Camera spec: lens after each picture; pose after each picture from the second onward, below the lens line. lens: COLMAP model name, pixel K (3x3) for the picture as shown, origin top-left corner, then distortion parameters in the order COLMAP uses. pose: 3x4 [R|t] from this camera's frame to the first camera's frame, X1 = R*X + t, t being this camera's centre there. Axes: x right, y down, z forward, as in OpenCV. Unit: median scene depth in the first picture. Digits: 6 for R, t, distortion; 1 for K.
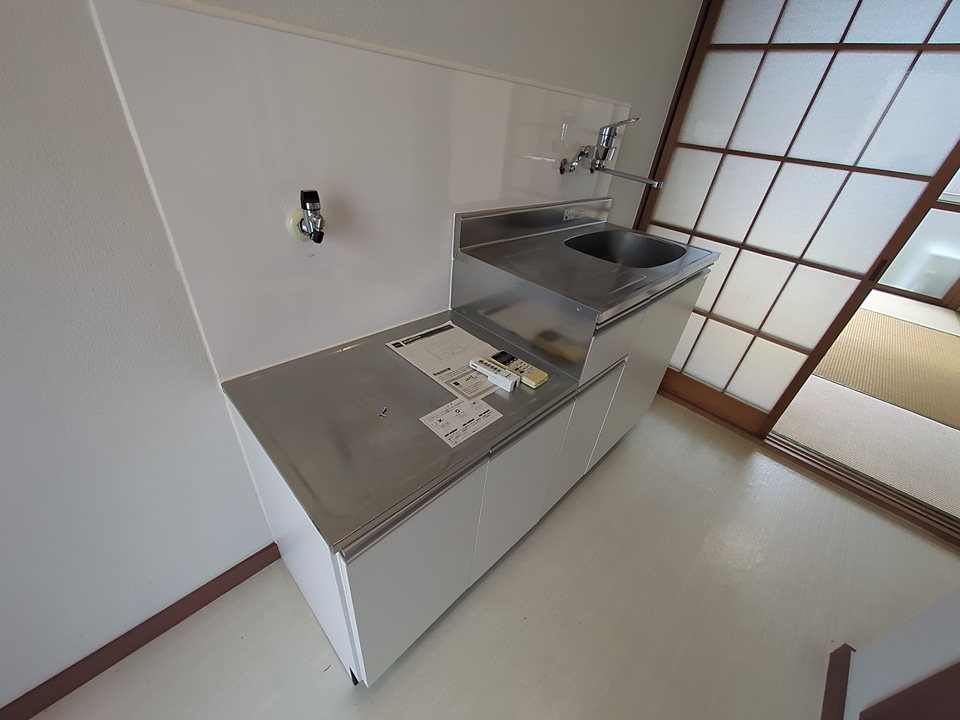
lens RADIAL K [[378.8, 0, 482.9], [0, 378.8, 362.1], [0, 0, 1]] dist [0.002763, -0.000849]
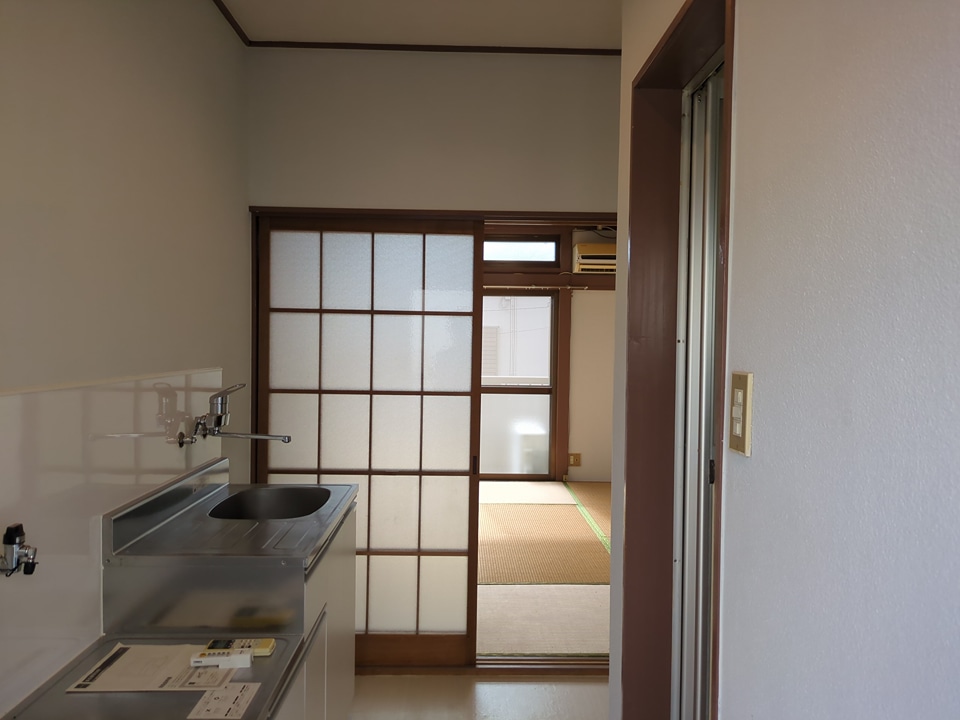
lens RADIAL K [[654.8, 0, 477.3], [0, 654.8, 363.5], [0, 0, 1]] dist [0.031007, -0.011544]
pose [[0.690081, -0.105266, 0.716036, -0.297792], [0.443631, 0.843224, -0.303586, 0.089335], [-0.571821, 0.527154, 0.628593, -0.358100]]
